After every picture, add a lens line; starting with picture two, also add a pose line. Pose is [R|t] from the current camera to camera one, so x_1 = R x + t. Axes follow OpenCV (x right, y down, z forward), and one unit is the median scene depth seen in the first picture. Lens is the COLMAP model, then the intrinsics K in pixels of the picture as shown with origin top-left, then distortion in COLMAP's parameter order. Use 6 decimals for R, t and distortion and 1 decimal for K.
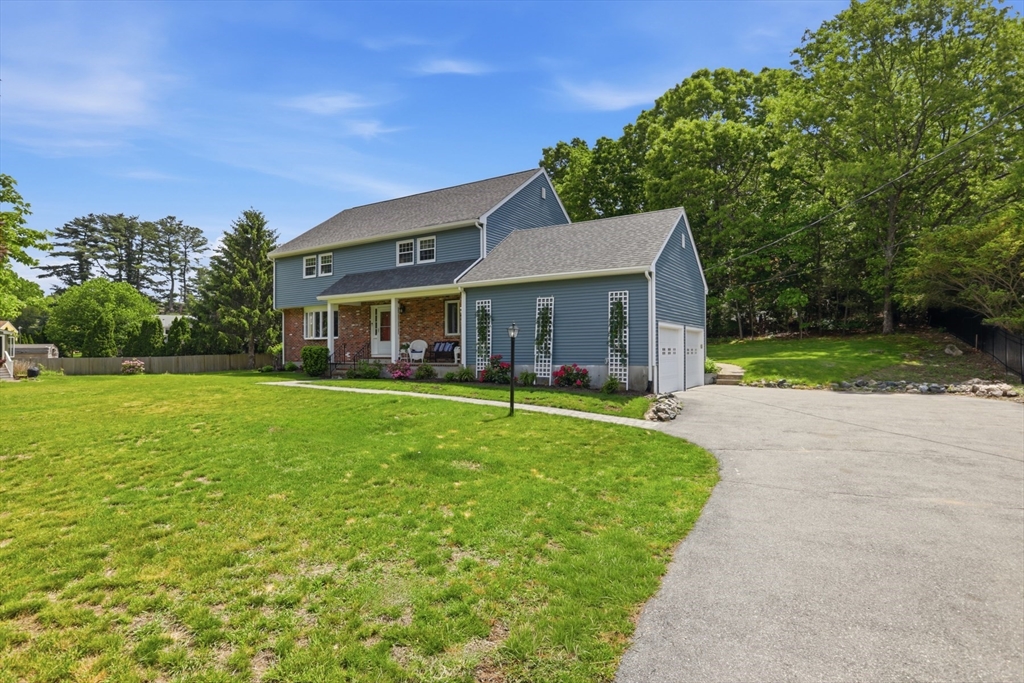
lens RADIAL K [[468.7, 0, 510.8], [0, 468.7, 345.5], [0, 0, 1]] dist [-0.044543, 0.014404]
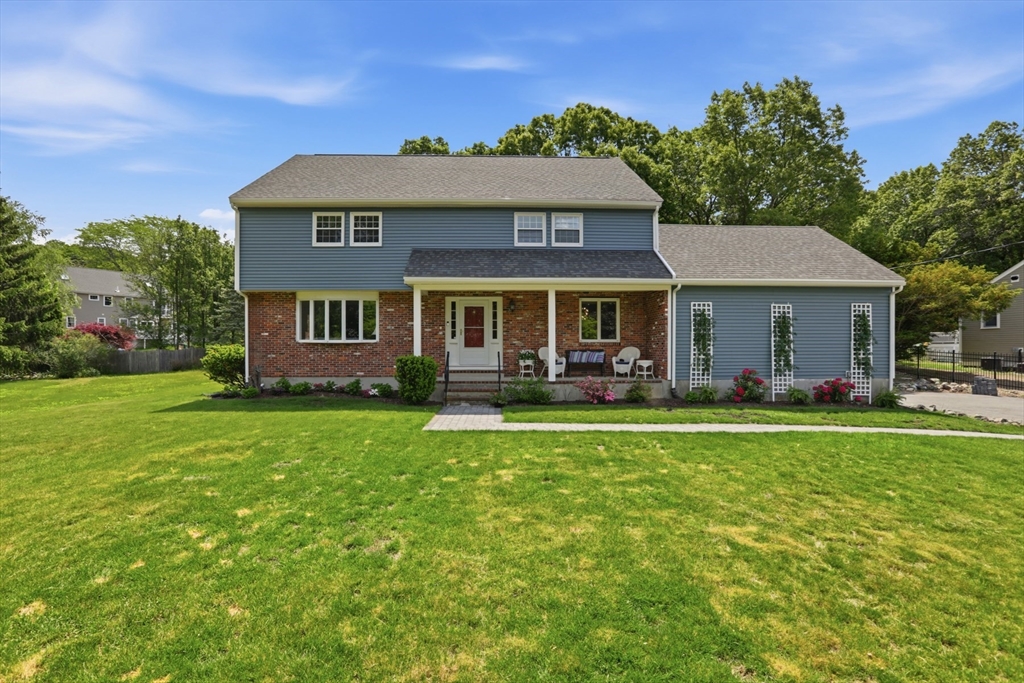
lens RADIAL K [[488.9, 0, 511.8], [0, 488.9, 347.3], [0, 0, 1]] dist [-0.056375, -0.000054]
pose [[0.861468, 0.023579, 0.507264, -0.680794], [-0.011875, 0.999584, -0.026296, 0.008955], [-0.507673, 0.016629, 0.861389, 0.379088]]
